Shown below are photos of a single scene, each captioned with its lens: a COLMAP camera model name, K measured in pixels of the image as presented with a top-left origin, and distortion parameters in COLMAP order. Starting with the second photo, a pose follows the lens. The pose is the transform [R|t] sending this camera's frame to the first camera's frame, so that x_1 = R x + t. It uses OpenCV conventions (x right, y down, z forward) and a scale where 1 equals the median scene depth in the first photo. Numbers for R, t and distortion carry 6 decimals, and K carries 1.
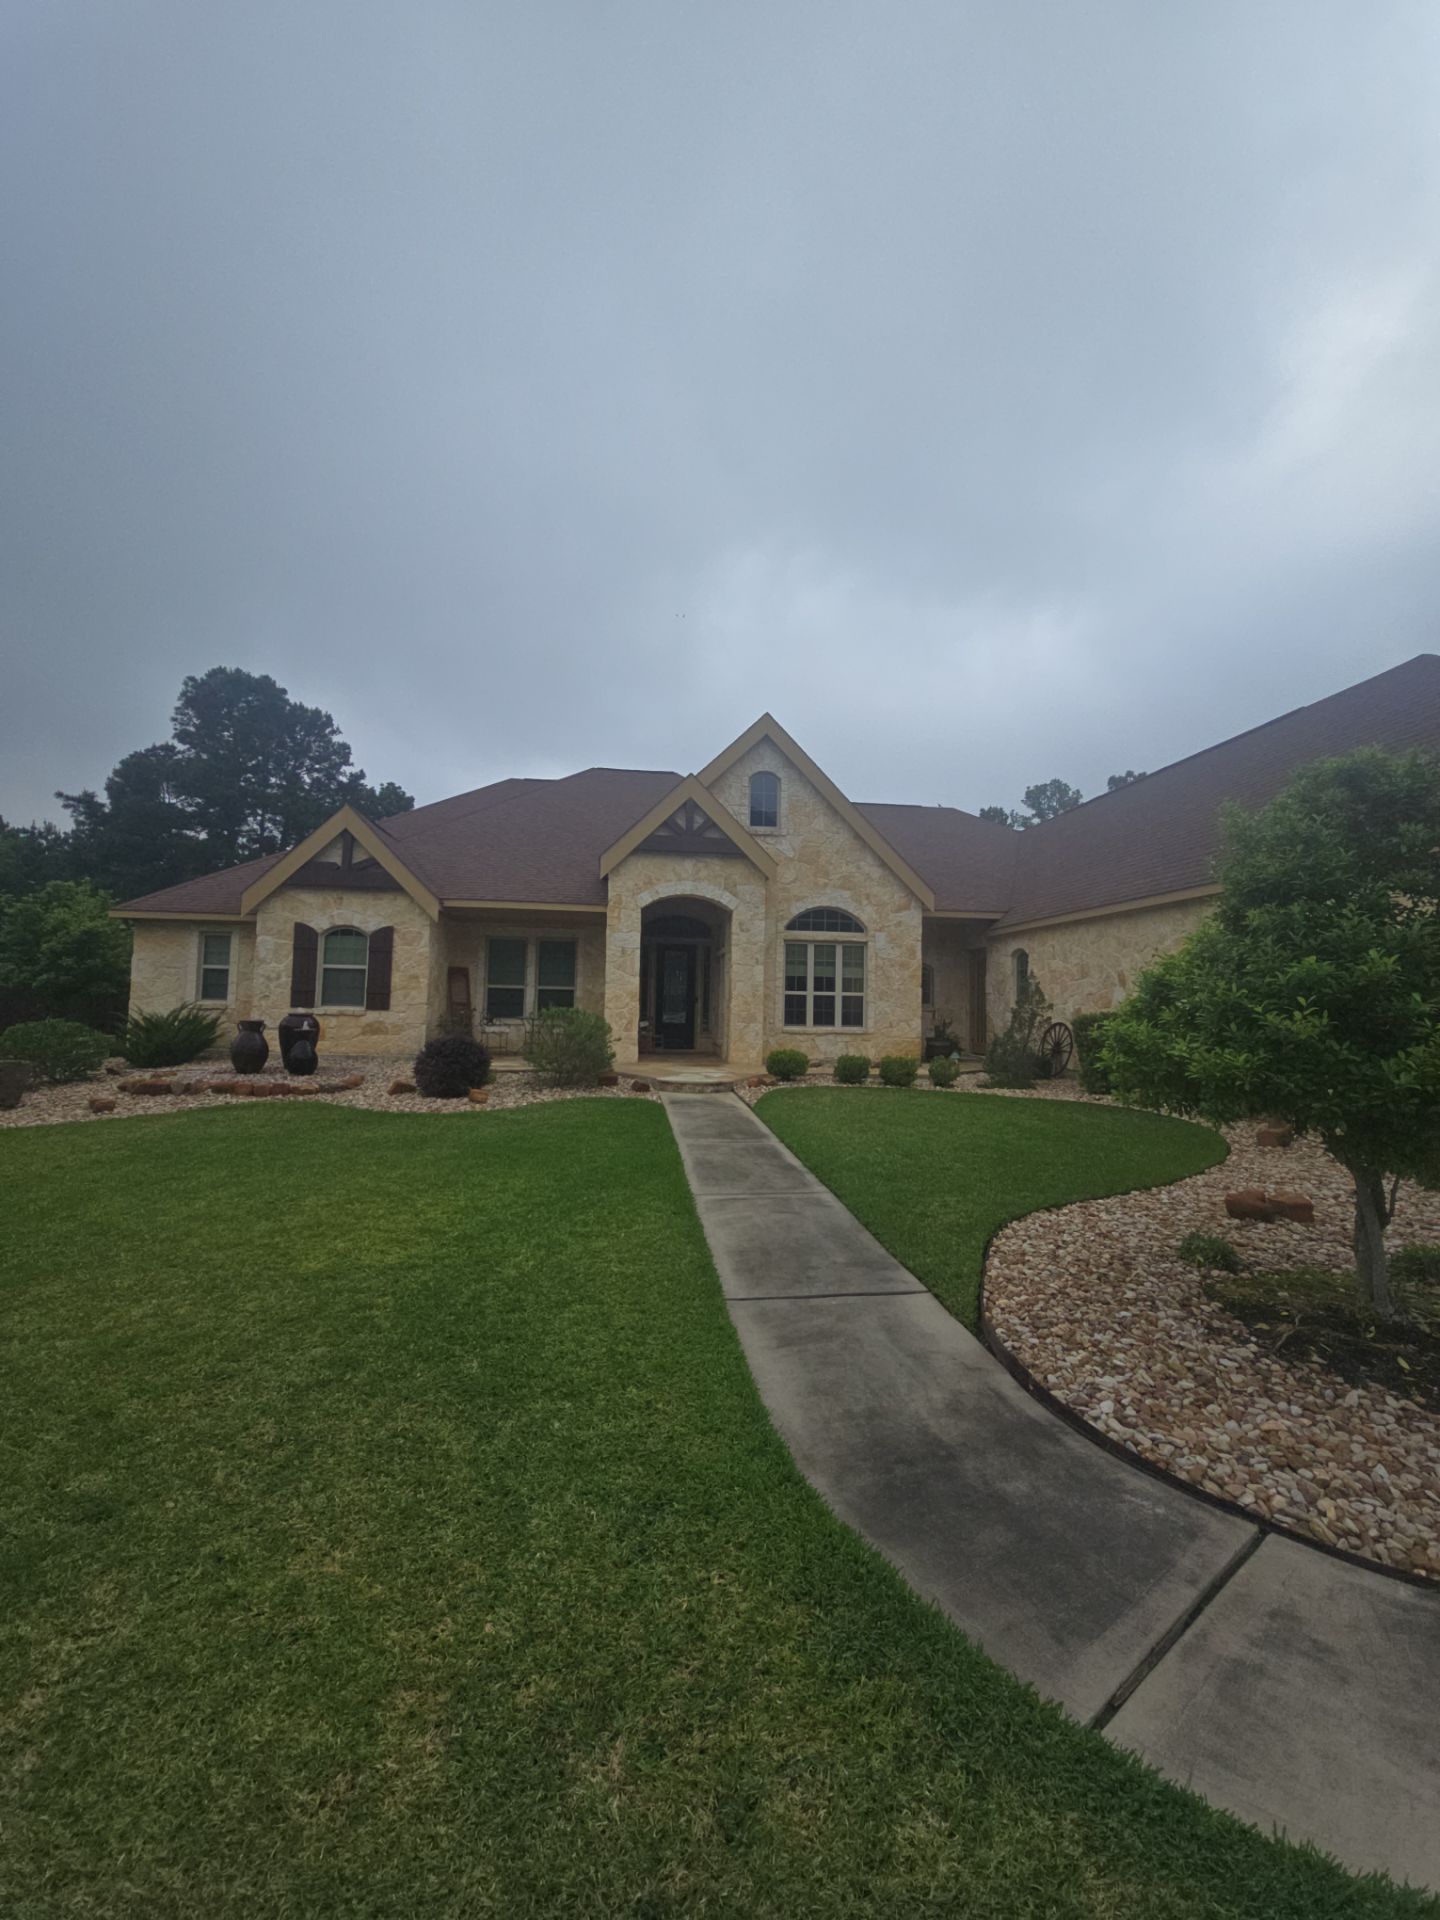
lens RADIAL K [[1436.2, 0, 720.0], [0, 1436.2, 960.0], [0, 0, 1]] dist [0.005597, 0.000018]
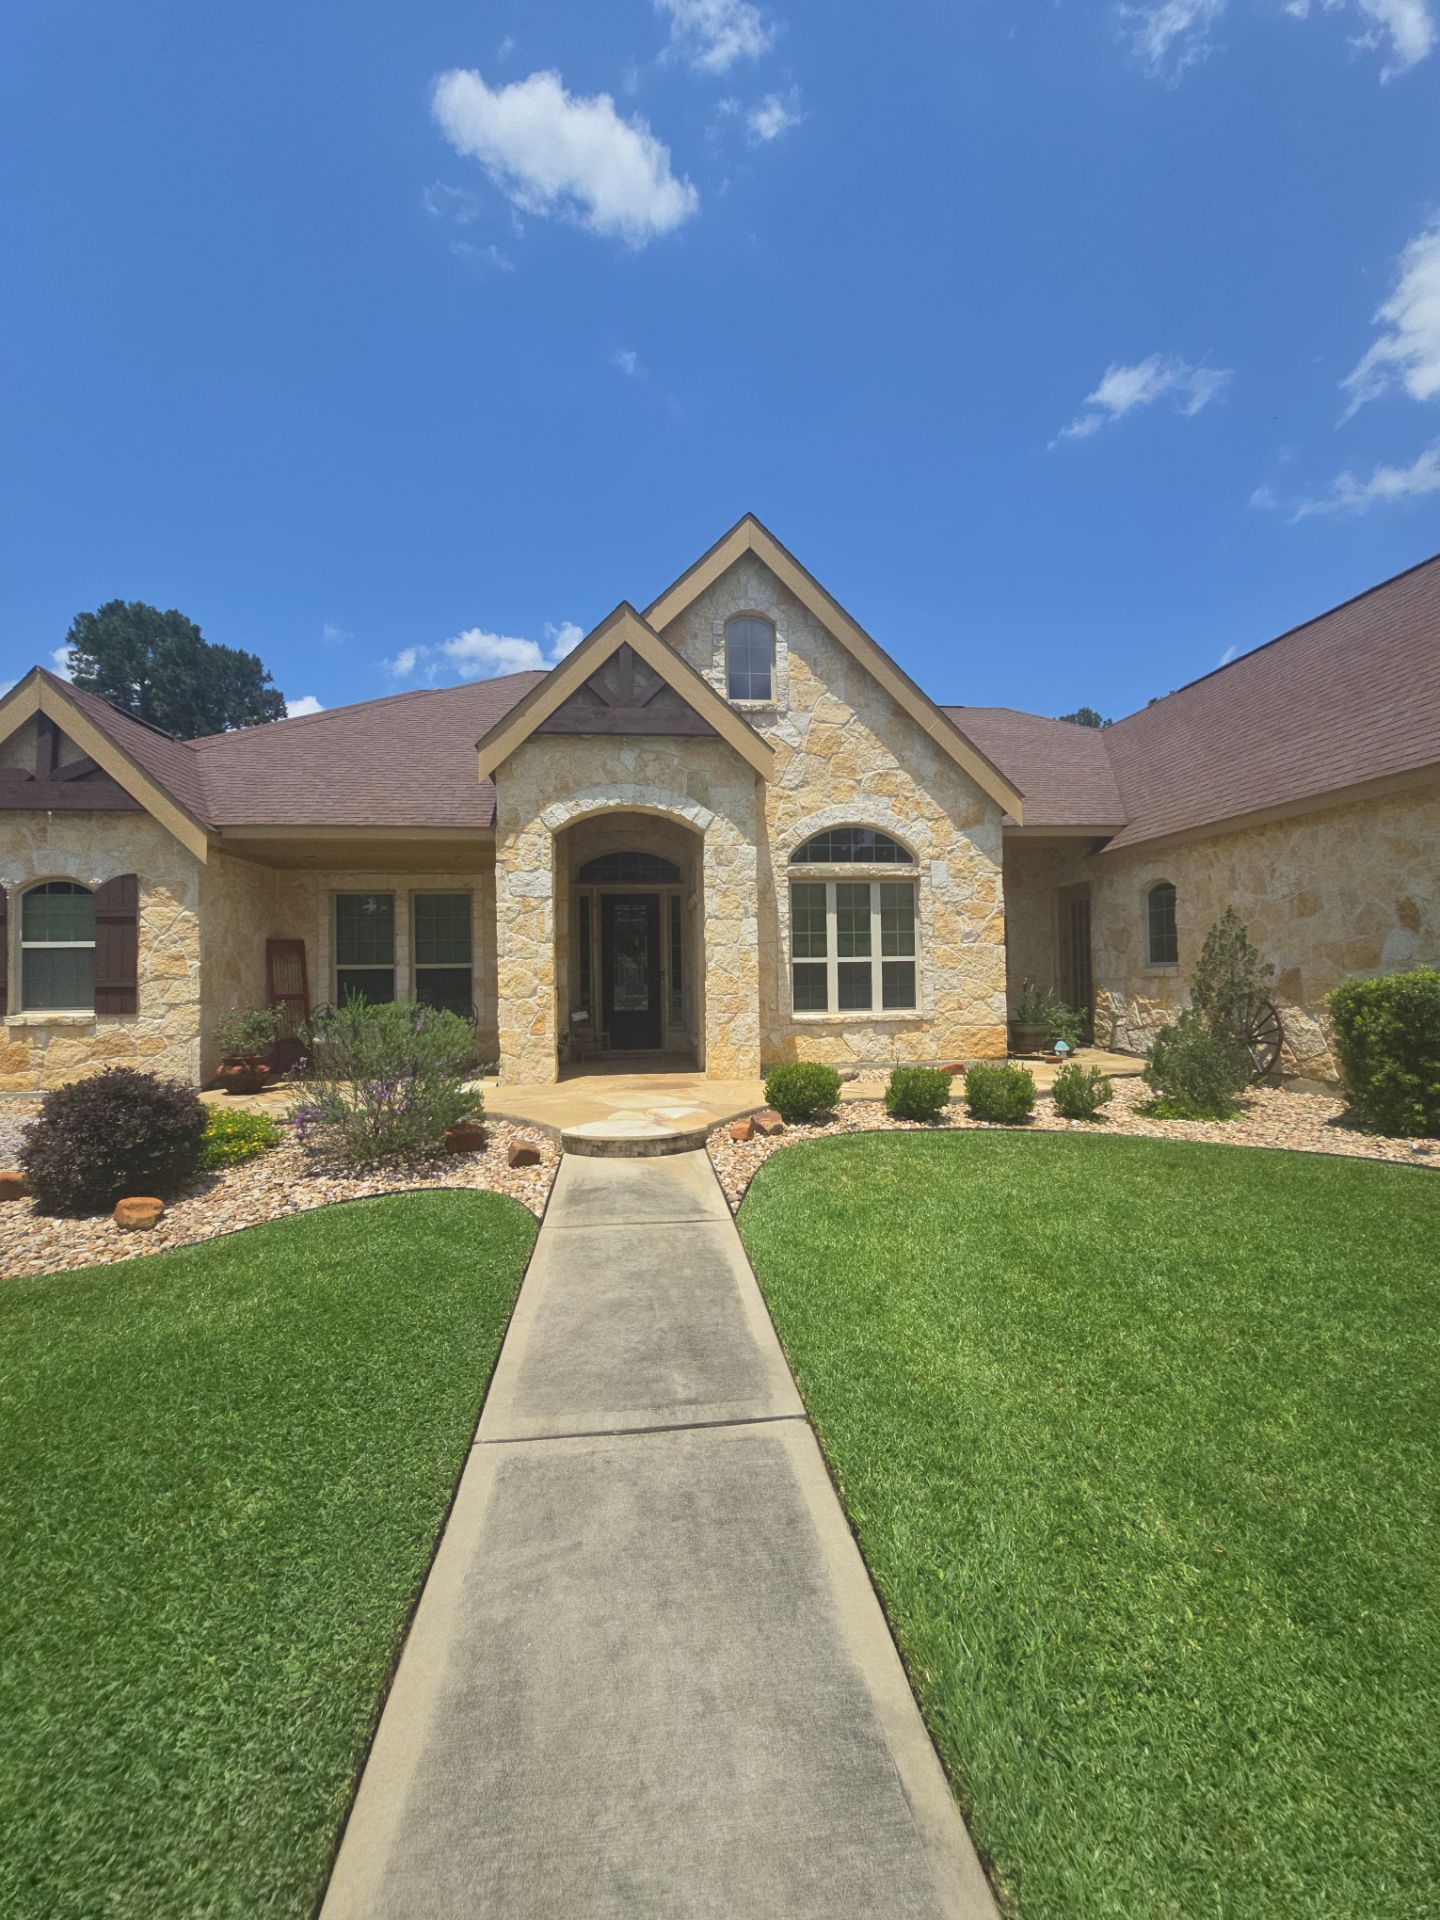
lens RADIAL K [[1436.2, 0, 720.0], [0, 1436.2, 960.0], [0, 0, 1]] dist [0.005597, 0.000018]
pose [[0.999303, -0.036880, -0.005728, 0.016749], [0.037000, 0.999064, 0.022403, 0.007219], [0.004896, -0.022600, 0.999733, 0.372162]]
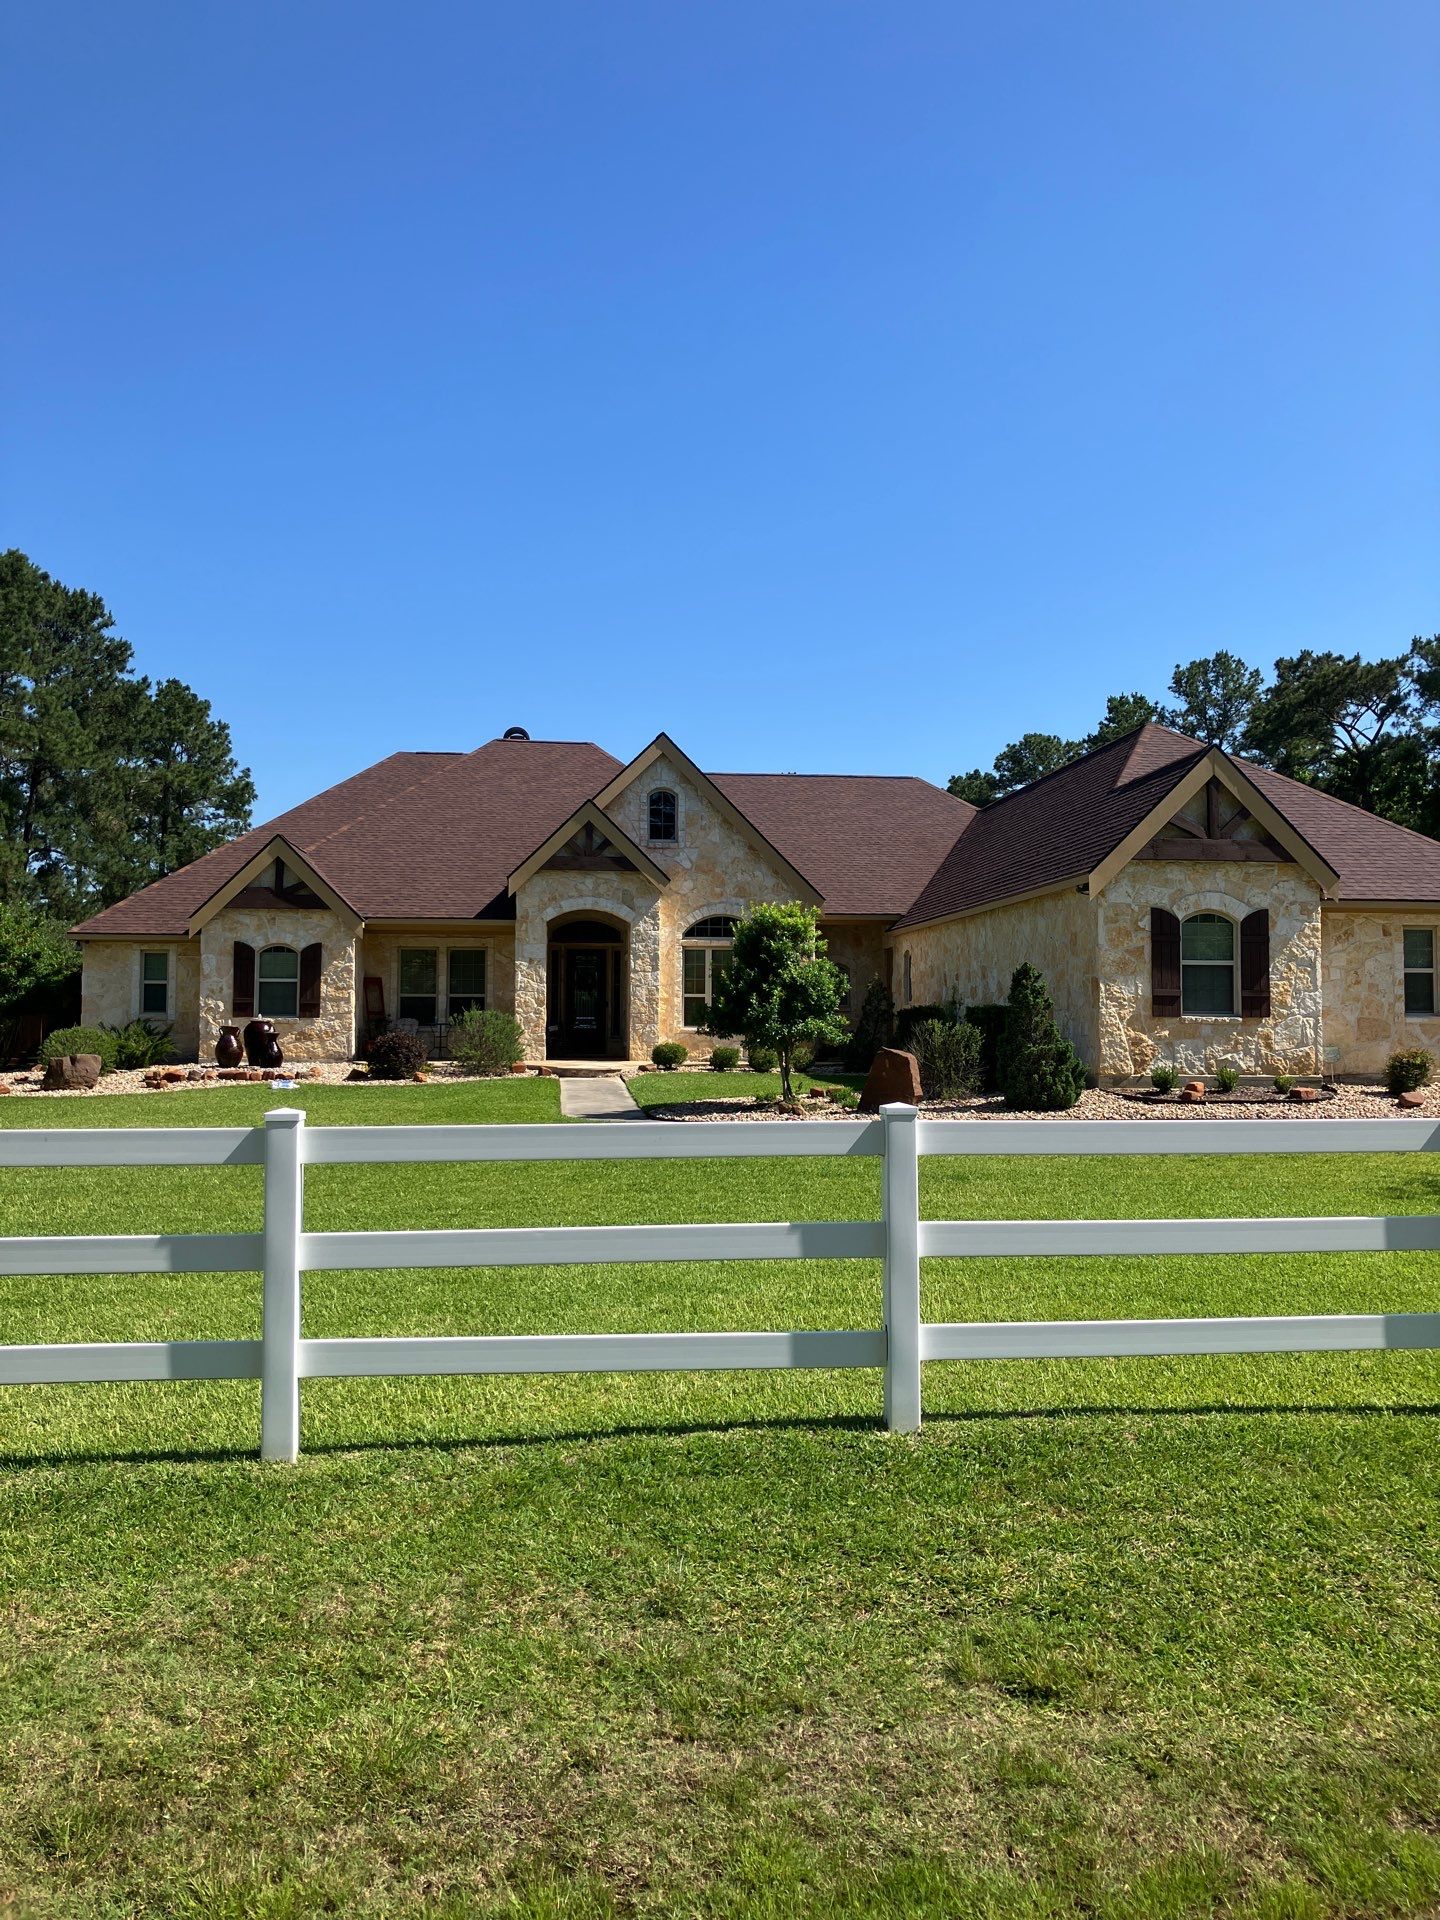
lens RADIAL K [[3113.0, 0, 720.0], [0, 3113.0, 960.0], [0, 0, 1]] dist [0.484706, 0.005114]
pose [[0.999719, -0.018154, -0.015233, 0.108409], [0.018292, 0.999792, 0.009012, -0.024662], [0.015067, -0.009288, 0.999843, -1.318769]]
